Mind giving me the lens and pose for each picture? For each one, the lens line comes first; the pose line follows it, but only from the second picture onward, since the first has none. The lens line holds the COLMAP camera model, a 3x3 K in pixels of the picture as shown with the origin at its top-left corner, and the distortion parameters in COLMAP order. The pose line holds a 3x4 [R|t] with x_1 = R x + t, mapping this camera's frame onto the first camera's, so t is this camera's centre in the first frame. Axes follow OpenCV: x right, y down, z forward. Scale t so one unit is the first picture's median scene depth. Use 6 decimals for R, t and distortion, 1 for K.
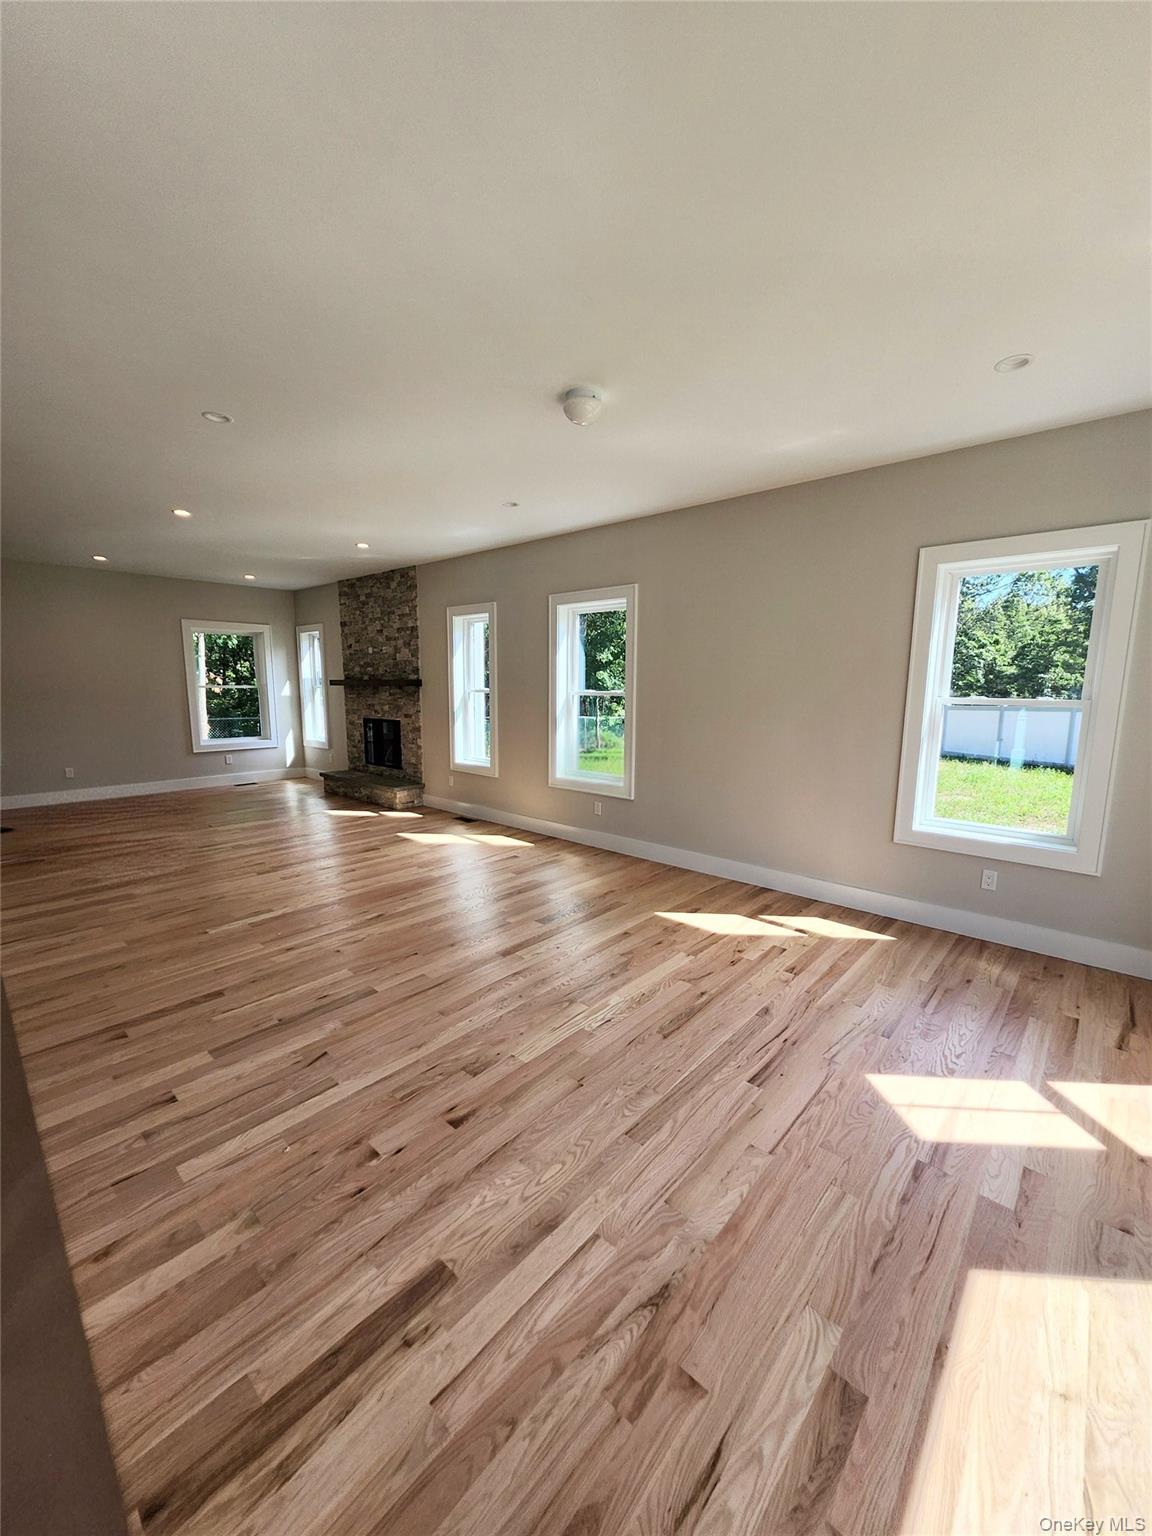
lens RADIAL K [[604.1, 0, 586.8], [0, 604.1, 780.4], [0, 0, 1]] dist [0.000375, 0.000563]
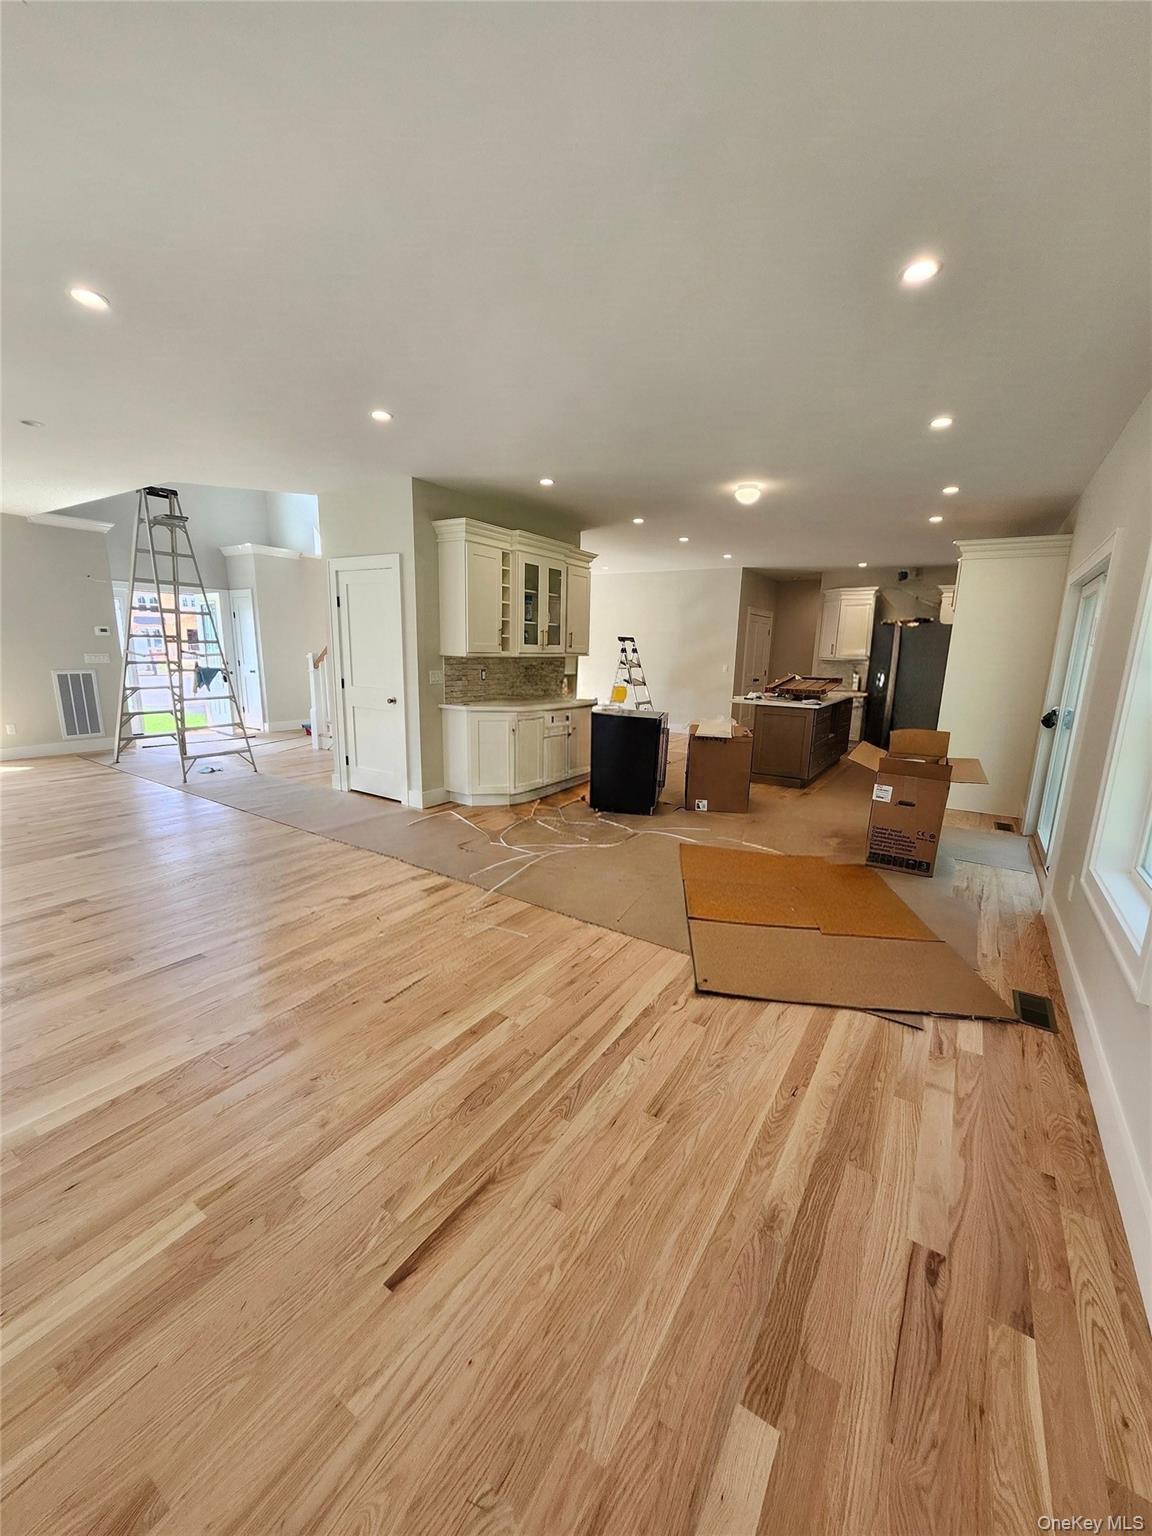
lens RADIAL K [[604.1, 0, 586.8], [0, 604.1, 780.4], [0, 0, 1]] dist [0.000375, 0.000563]
pose [[-0.987915, 0.001356, -0.154990, -0.635490], [-0.055578, 0.930366, 0.362395, -0.170455], [0.144688, 0.366629, -0.919047, 1.053784]]
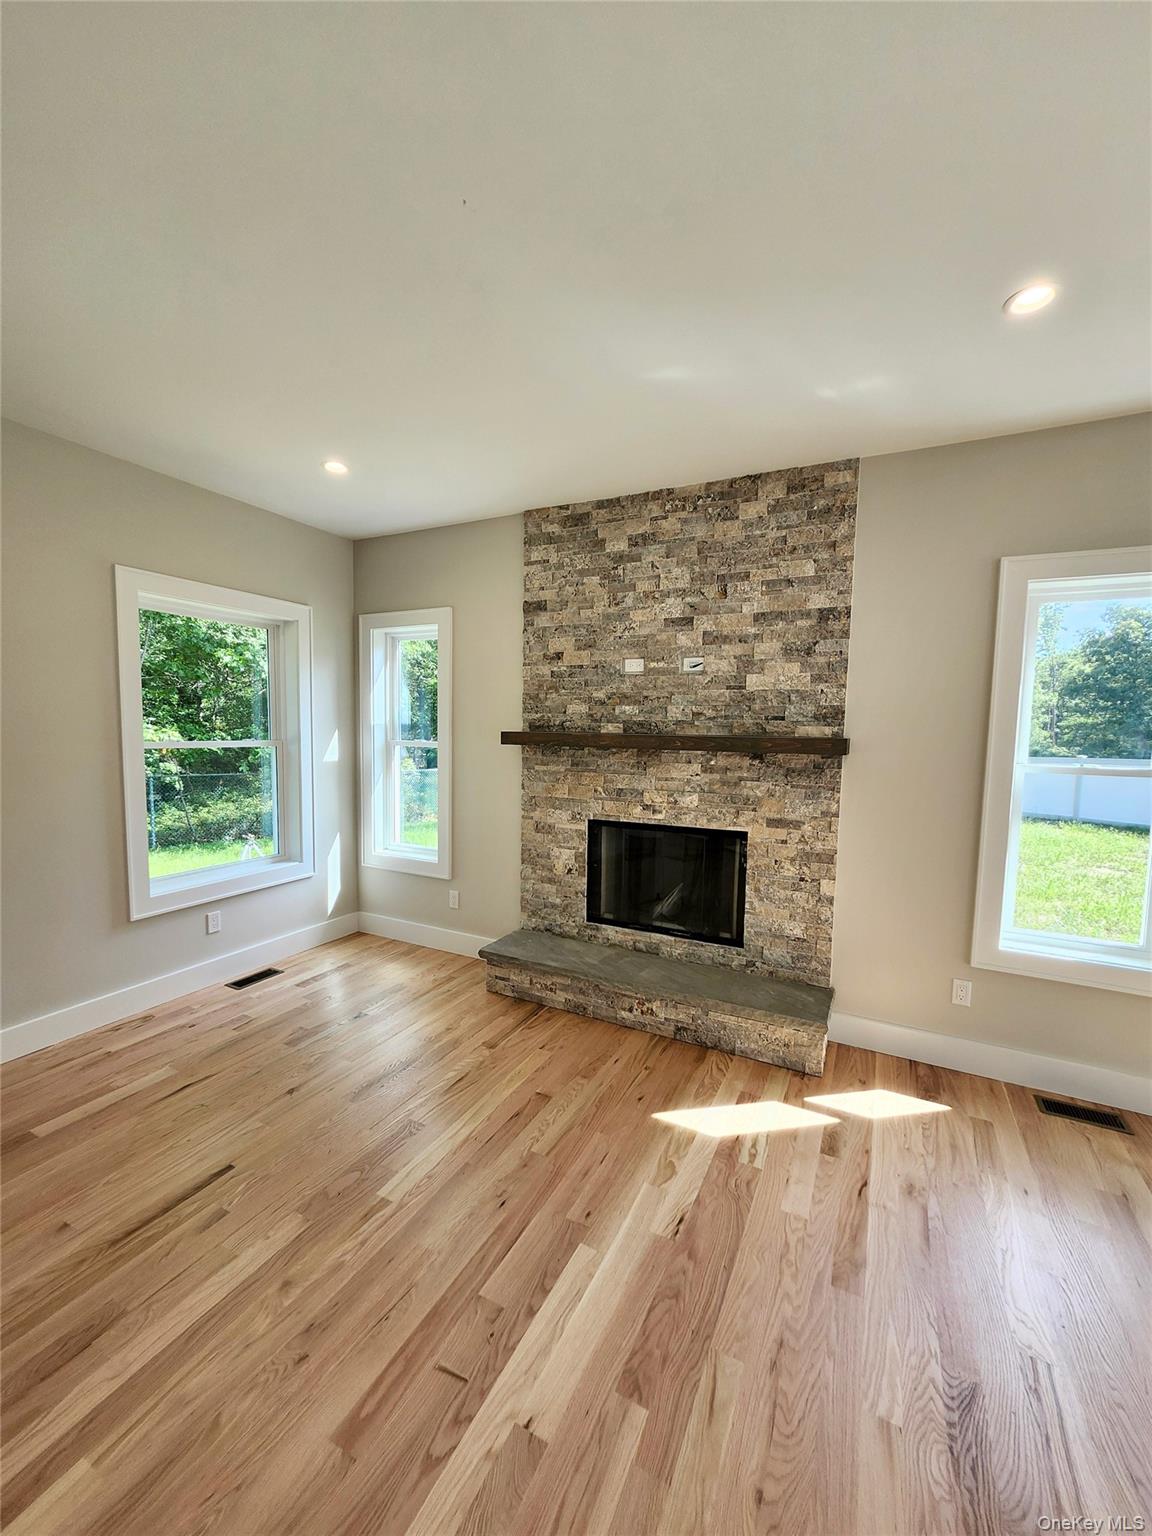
lens RADIAL K [[604.1, 0, 586.8], [0, 604.1, 780.4], [0, 0, 1]] dist [0.000375, 0.000563]
pose [[0.966873, -0.009932, 0.255066, -0.516767], [0.027743, 0.997412, -0.066326, -0.109100], [-0.253747, 0.071205, 0.964646, 0.614866]]
